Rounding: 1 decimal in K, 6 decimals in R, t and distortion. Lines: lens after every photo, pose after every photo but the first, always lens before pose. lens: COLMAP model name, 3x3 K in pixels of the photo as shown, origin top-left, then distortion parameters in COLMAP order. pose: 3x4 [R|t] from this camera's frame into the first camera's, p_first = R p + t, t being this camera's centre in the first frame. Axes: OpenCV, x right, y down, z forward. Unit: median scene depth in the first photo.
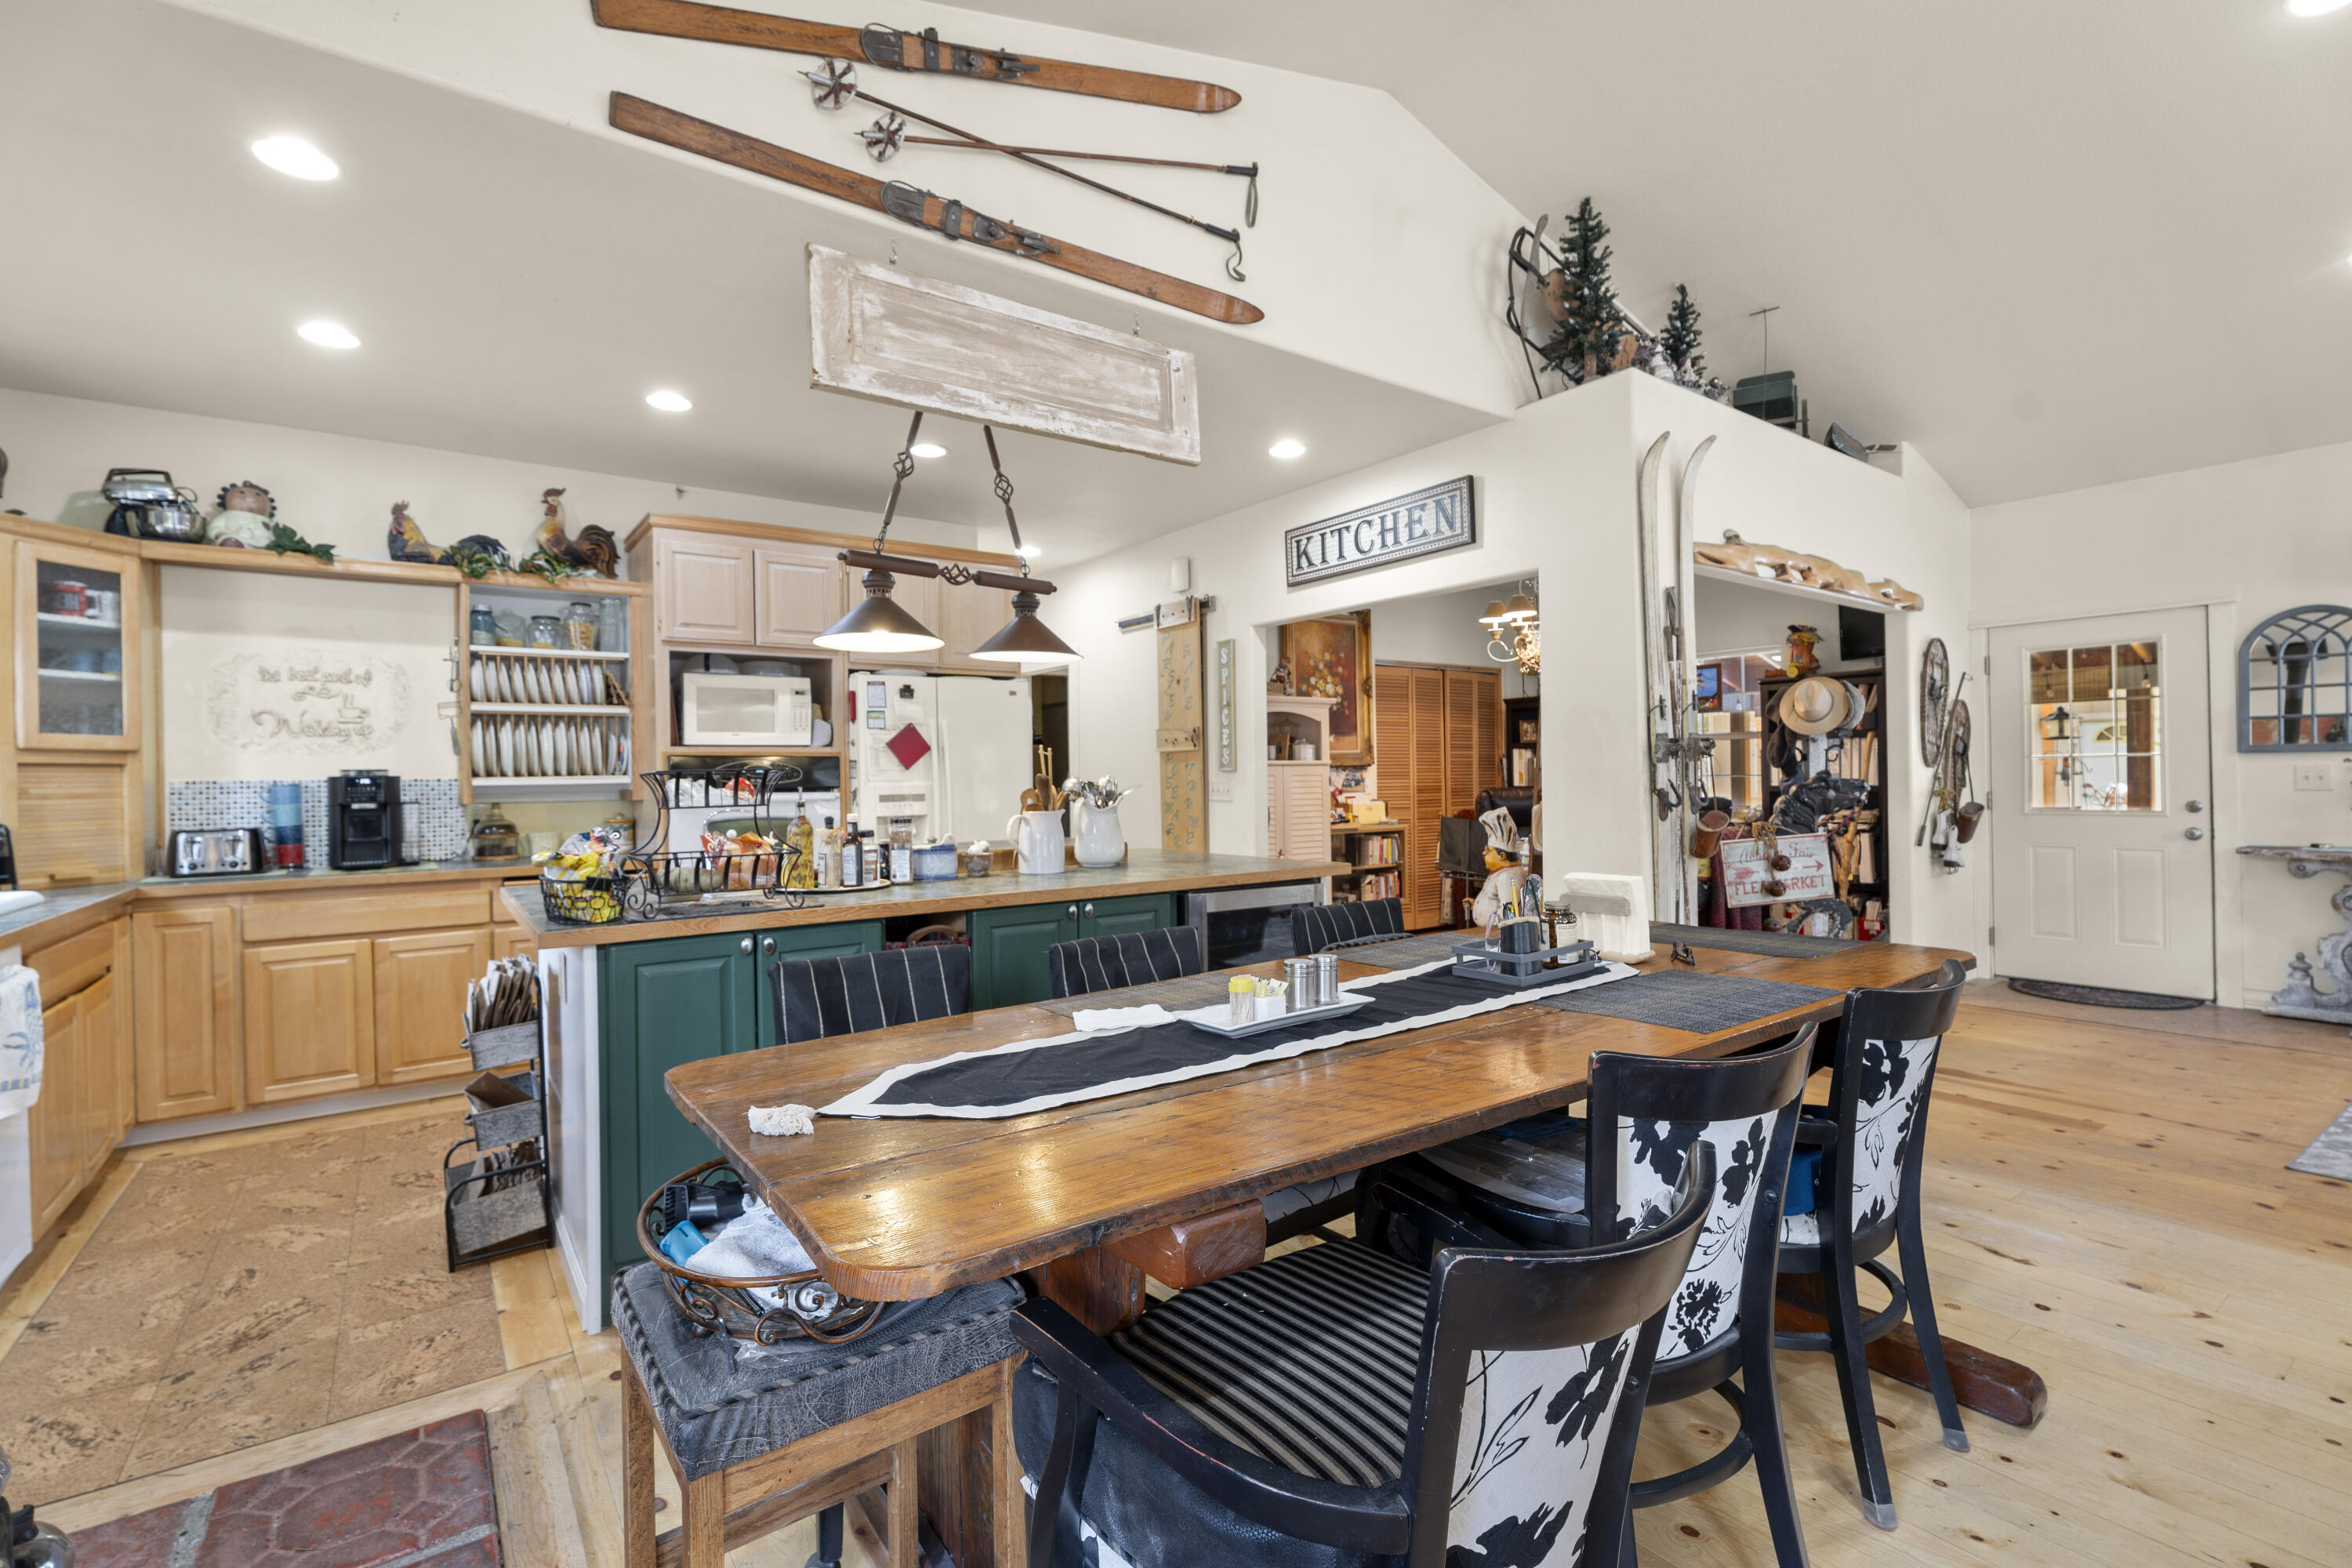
lens RADIAL K [[1038.4, 0, 1170.6], [0, 1038.4, 774.8], [0, 0, 1]] dist [0.010551, -0.009235]
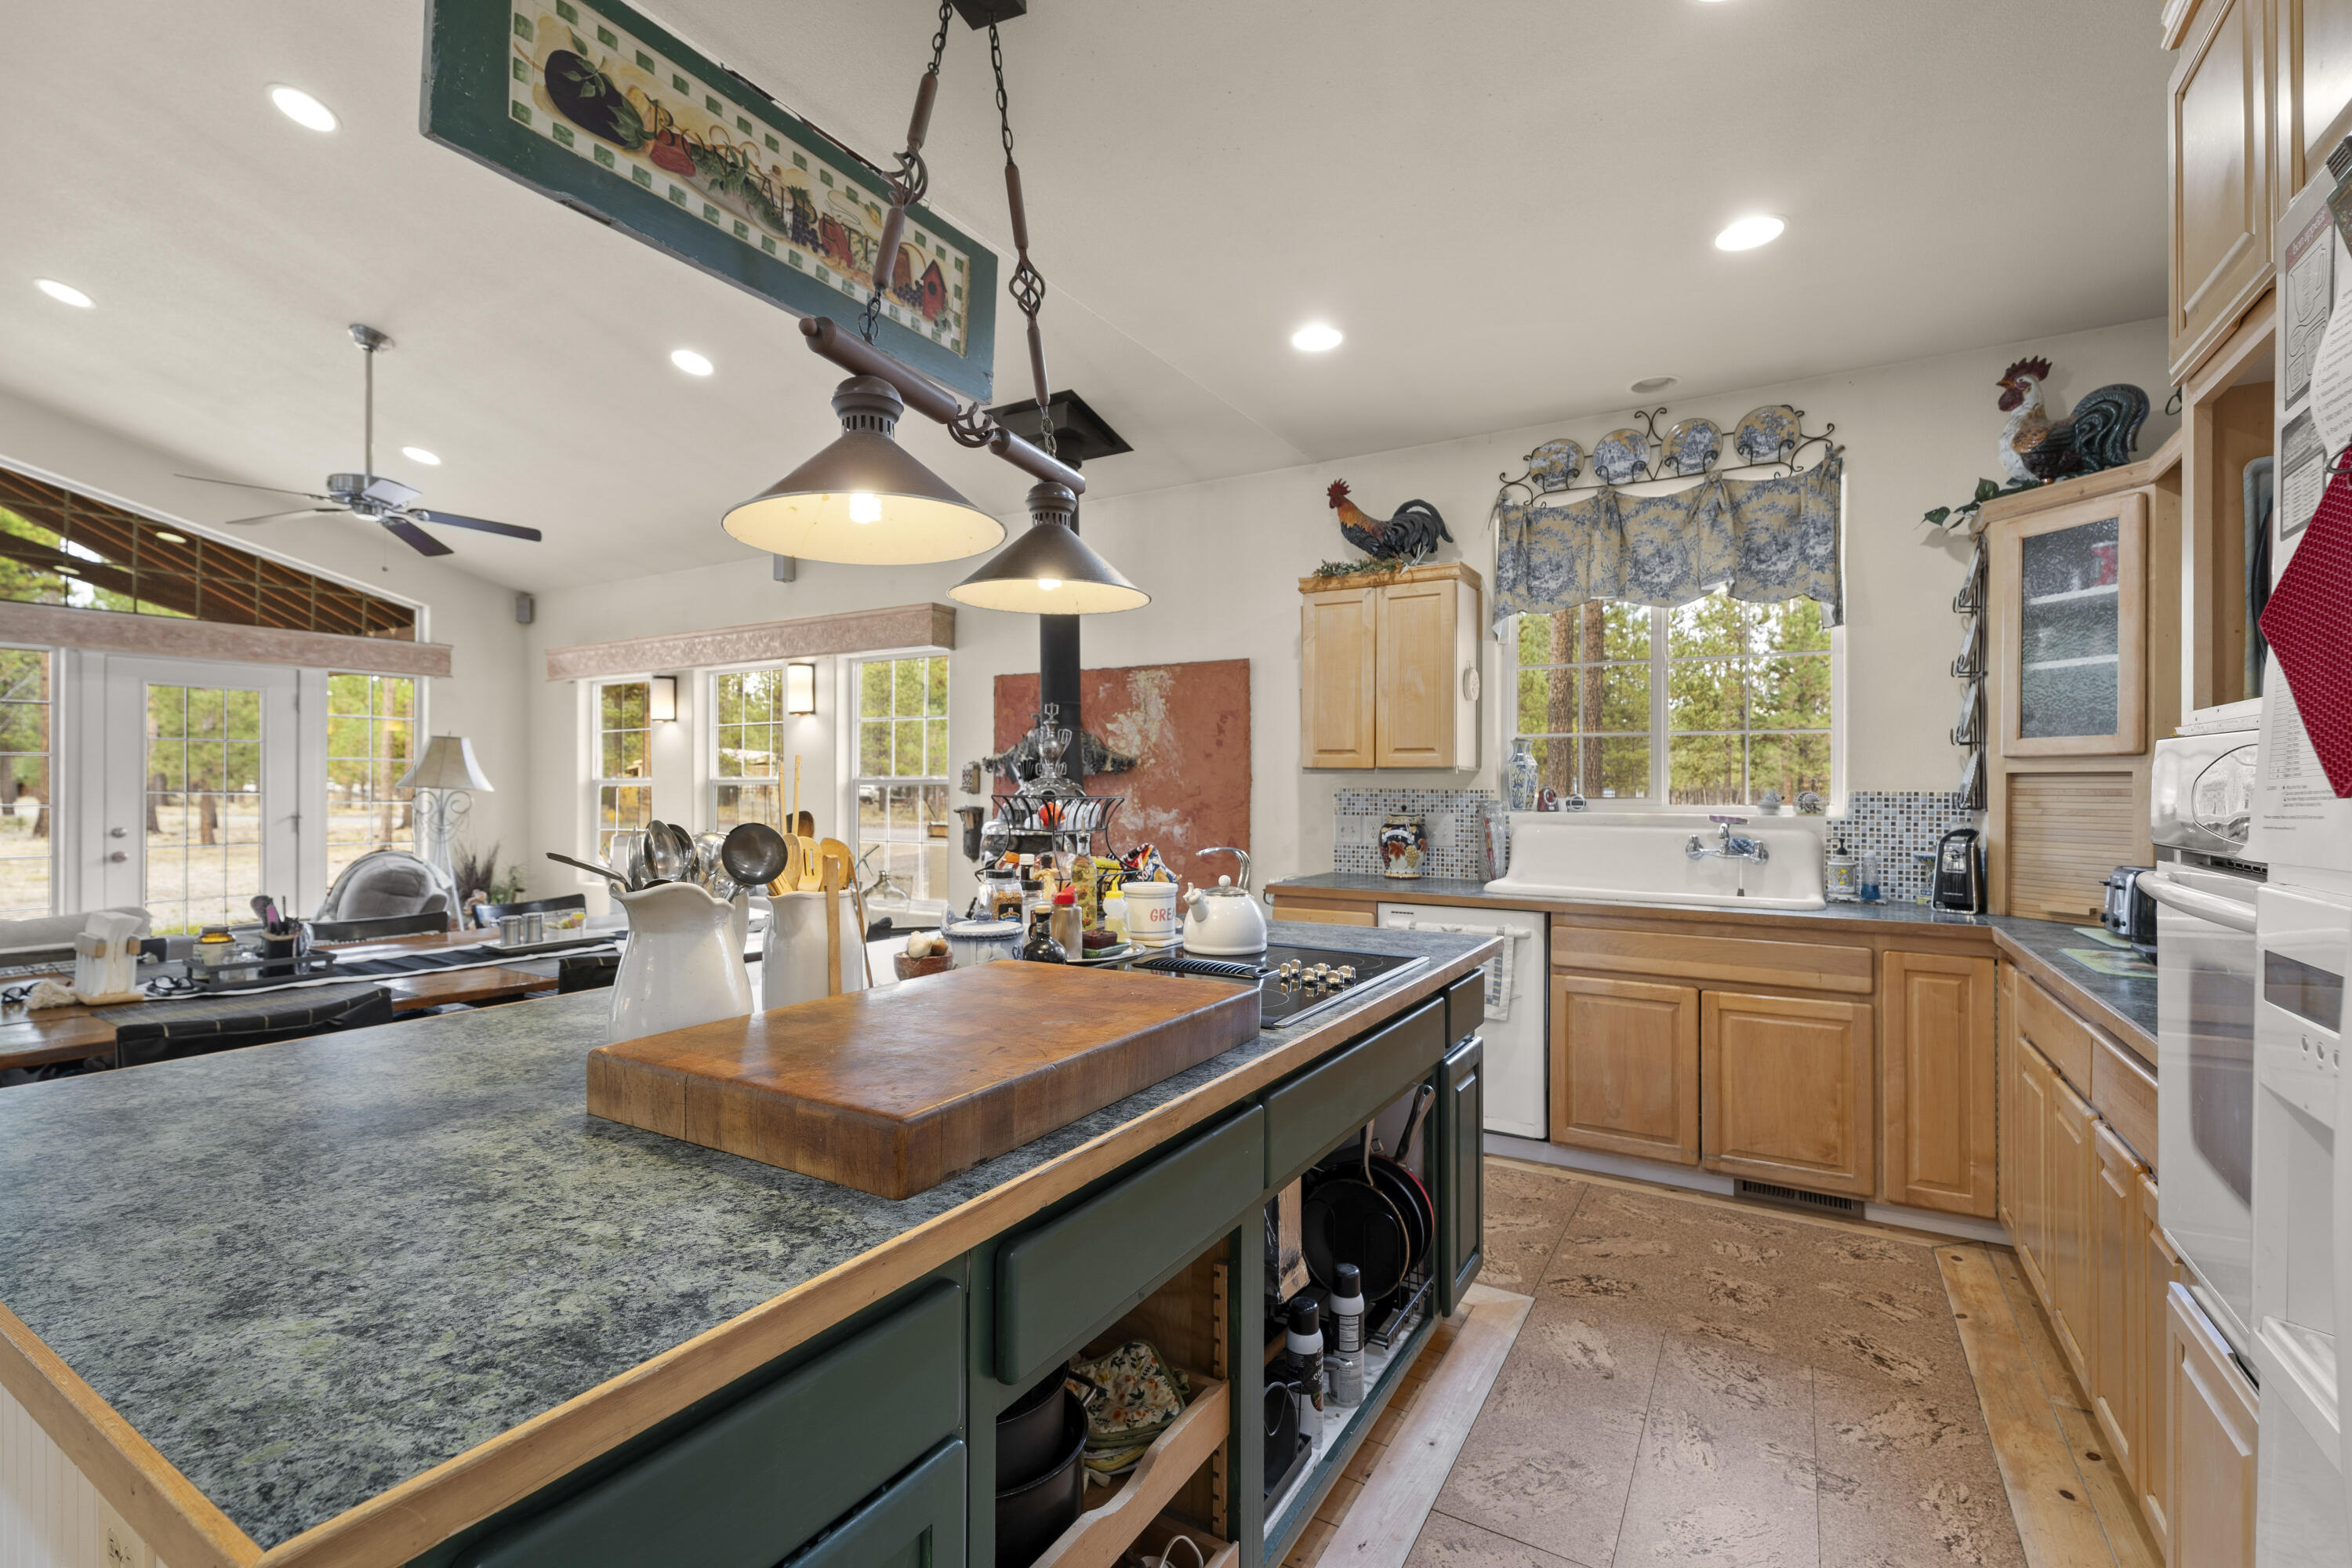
lens RADIAL K [[1028.3, 0, 1176.0], [0, 1028.3, 784.0], [0, 0, 1]] dist [0.000024, 0.000049]
pose [[-0.918392, 0.013095, -0.395454, -0.084208], [0.012658, 0.999913, 0.003715, -0.011932], [0.395468, -0.001594, -0.918478, 1.288190]]
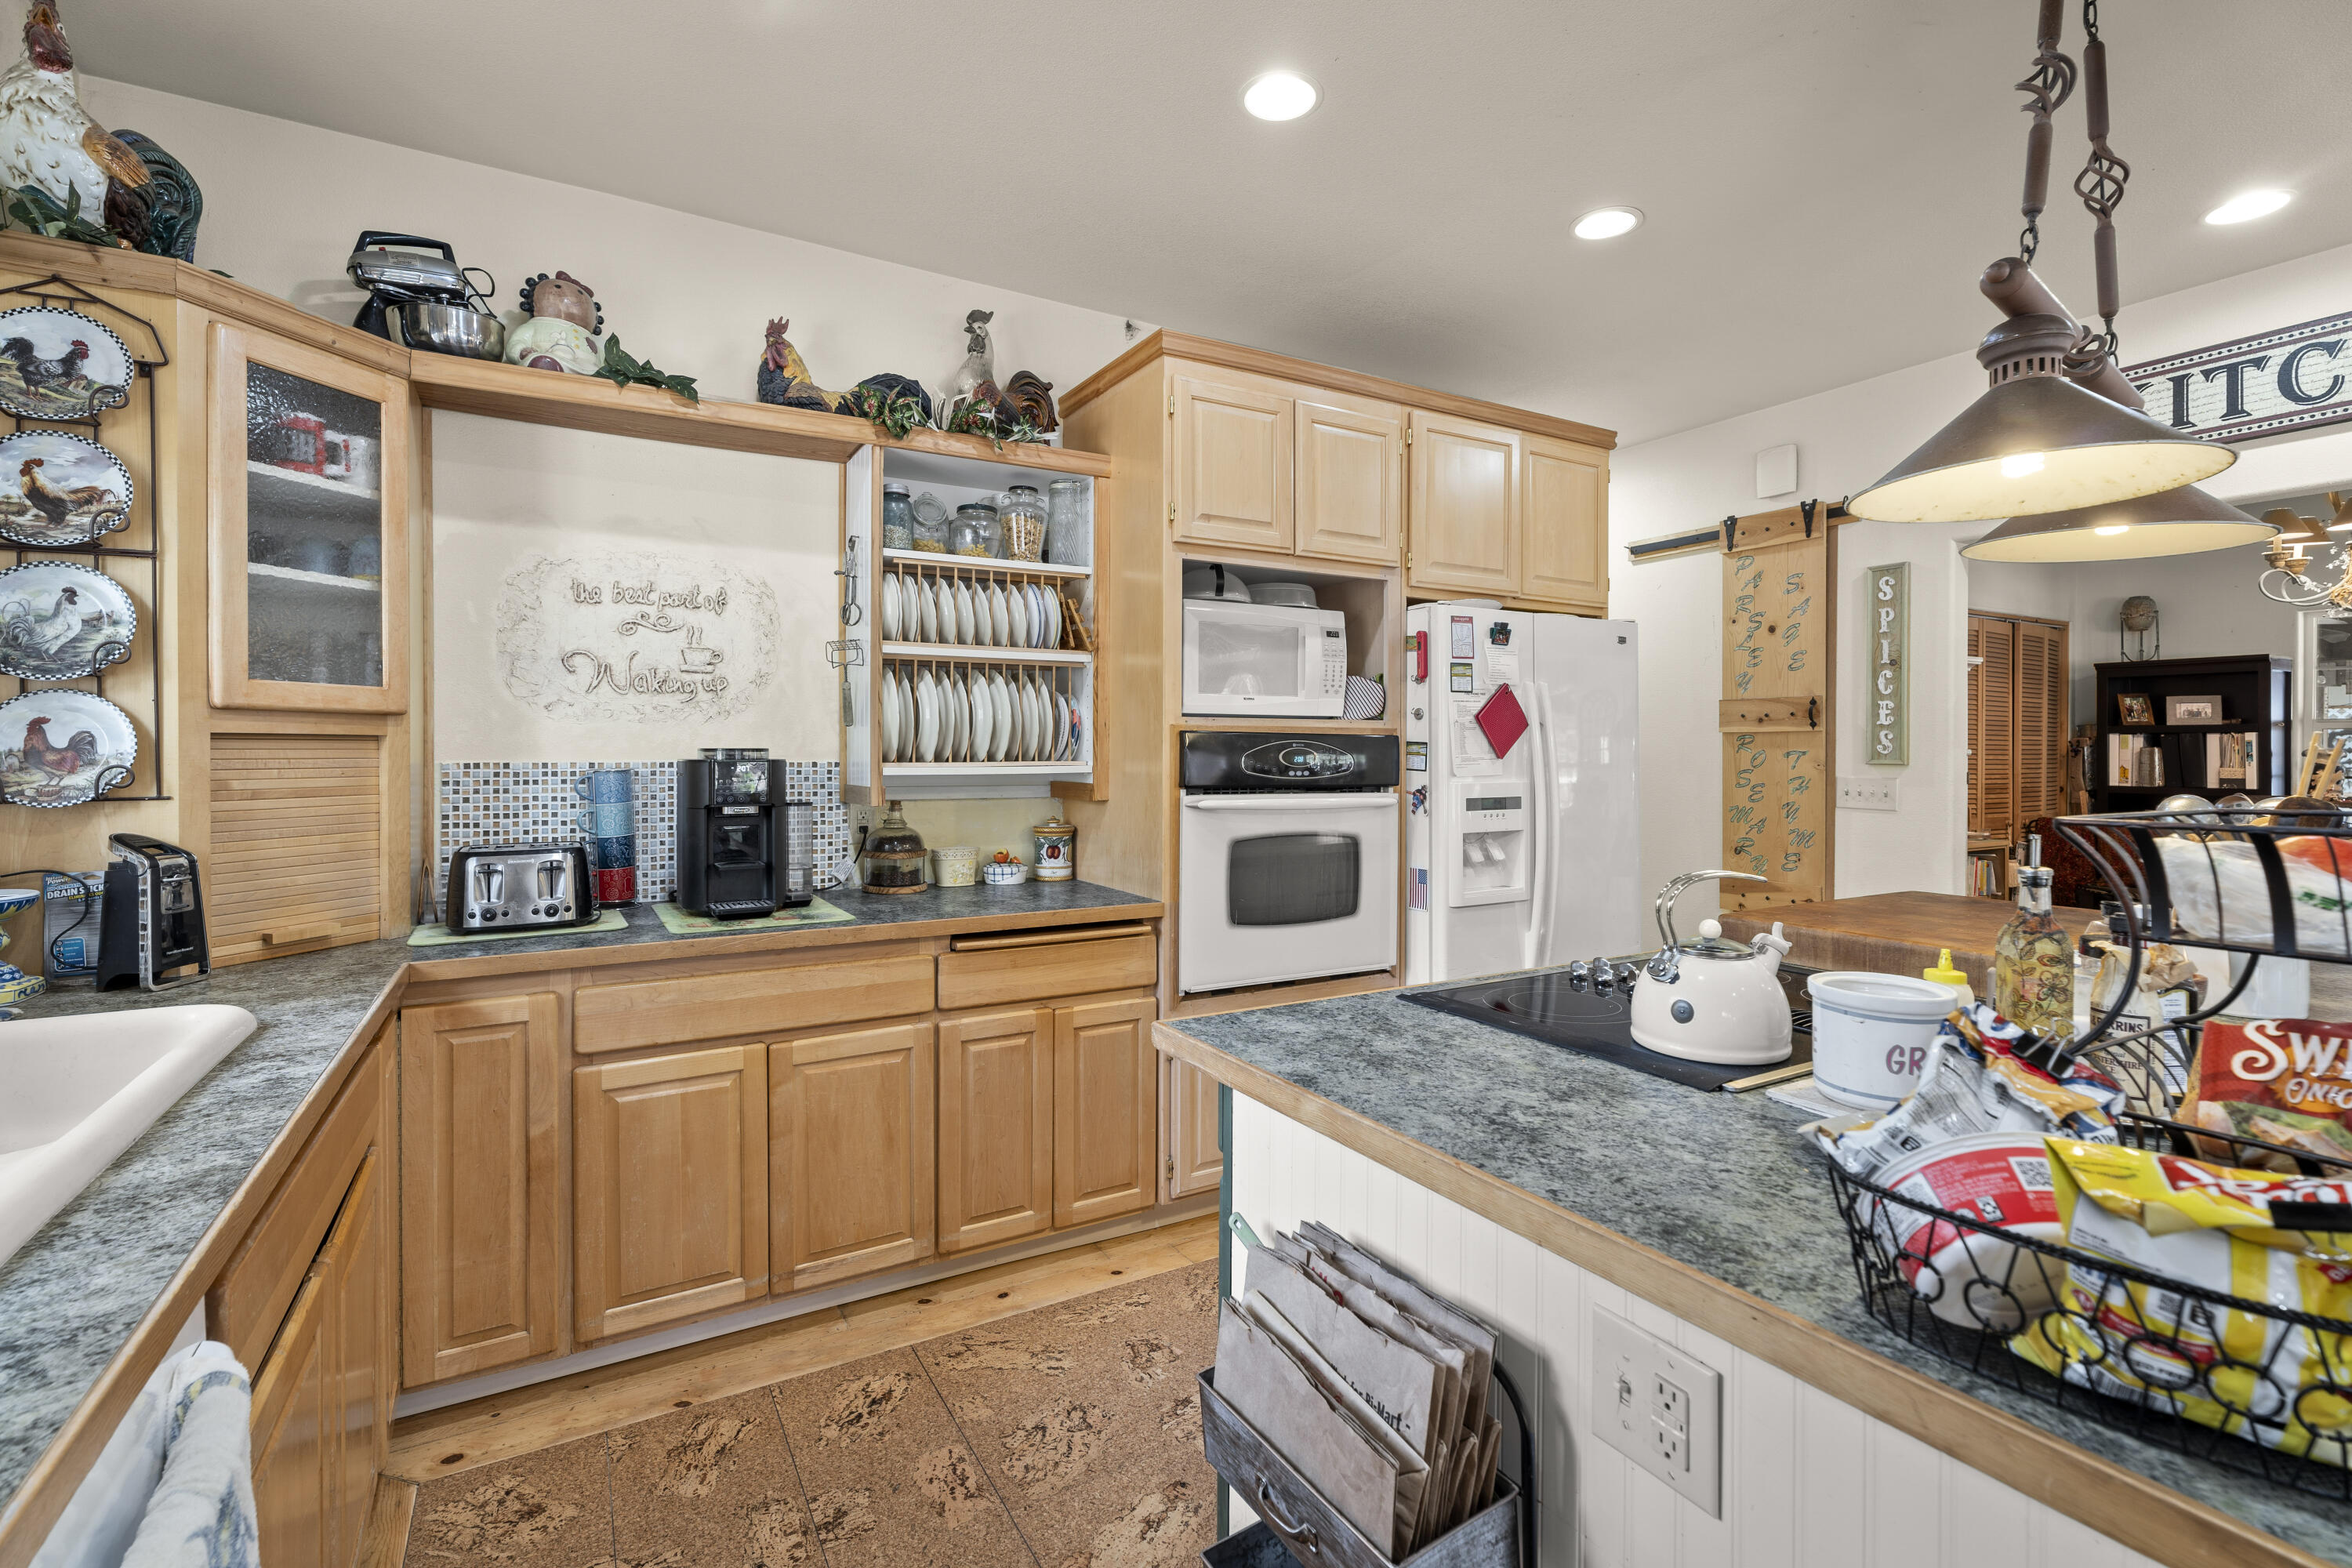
lens RADIAL K [[1055.4, 0, 1168.0], [0, 1055.4, 752.1], [0, 0, 1]] dist [-0.000192, -0.000162]
pose [[0.994510, 0.018123, -0.103057, -0.470334], [-0.017558, 0.999825, 0.006387, -0.011481], [0.103155, -0.004543, 0.994655, 0.424647]]
